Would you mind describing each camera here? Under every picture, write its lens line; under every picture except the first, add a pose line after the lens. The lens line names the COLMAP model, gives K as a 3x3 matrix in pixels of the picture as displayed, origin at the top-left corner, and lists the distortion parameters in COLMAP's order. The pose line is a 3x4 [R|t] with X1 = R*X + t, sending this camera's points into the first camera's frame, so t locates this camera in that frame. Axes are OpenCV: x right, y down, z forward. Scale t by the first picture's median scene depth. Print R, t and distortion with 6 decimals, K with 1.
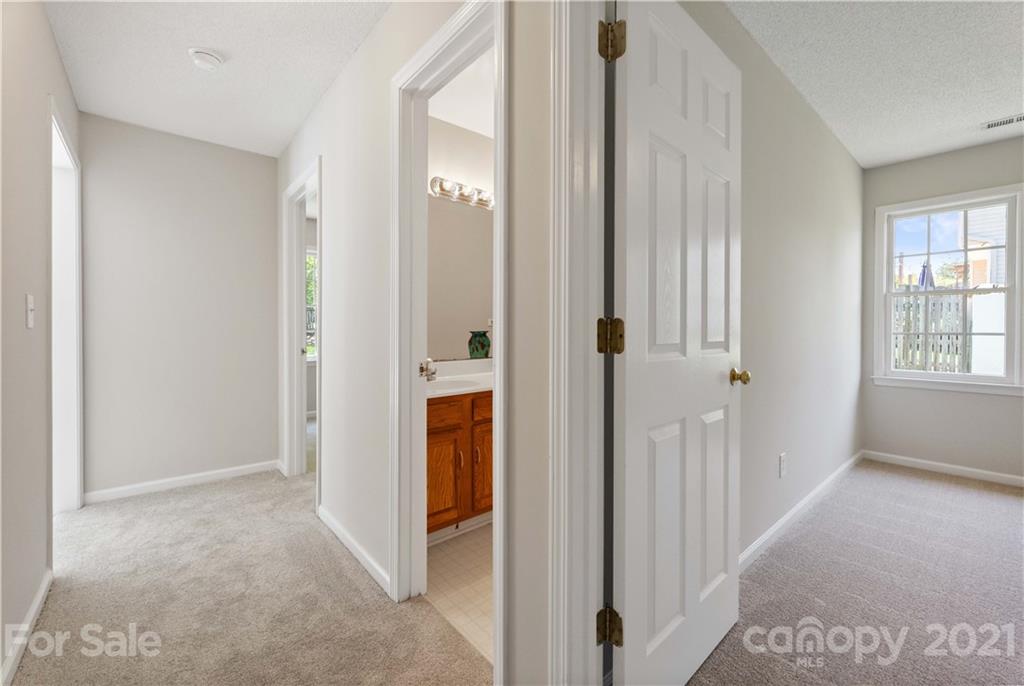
lens RADIAL K [[422.6, 0, 513.1], [0, 422.6, 337.2], [0, 0, 1]] dist [-0.000037, -0.001326]
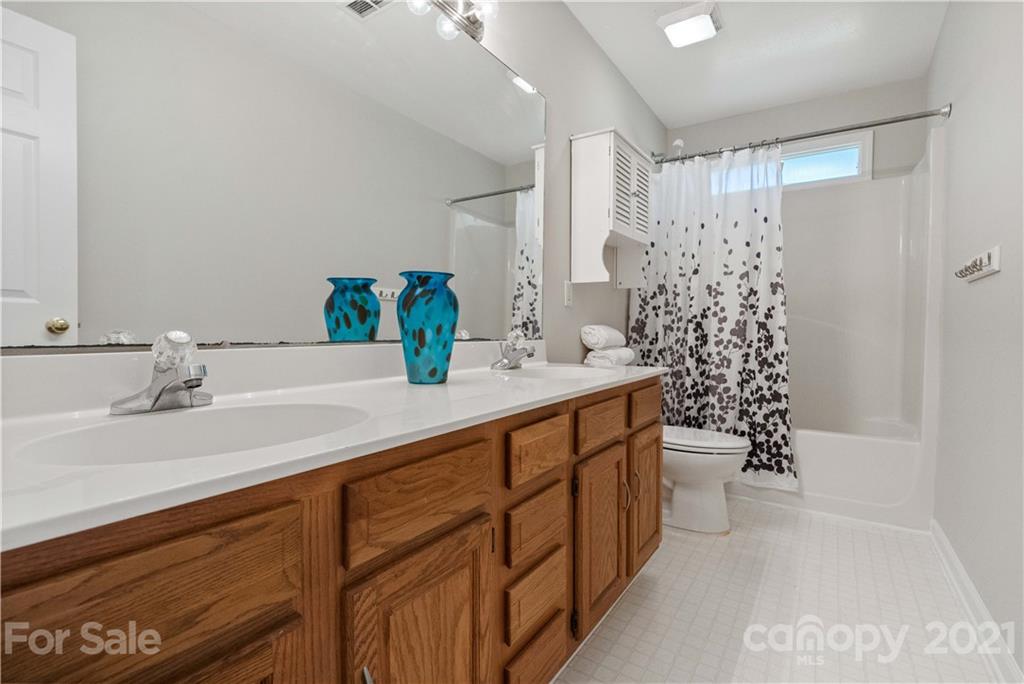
lens RADIAL K [[473.2, 0, 513.4], [0, 473.2, 343.4], [0, 0, 1]] dist [-0.005122, -0.000050]
pose [[0.962747, -0.003872, 0.270376, -0.054808], [0.001867, 0.999969, 0.007674, 0.045971], [-0.270398, -0.006884, 0.962724, 0.521315]]
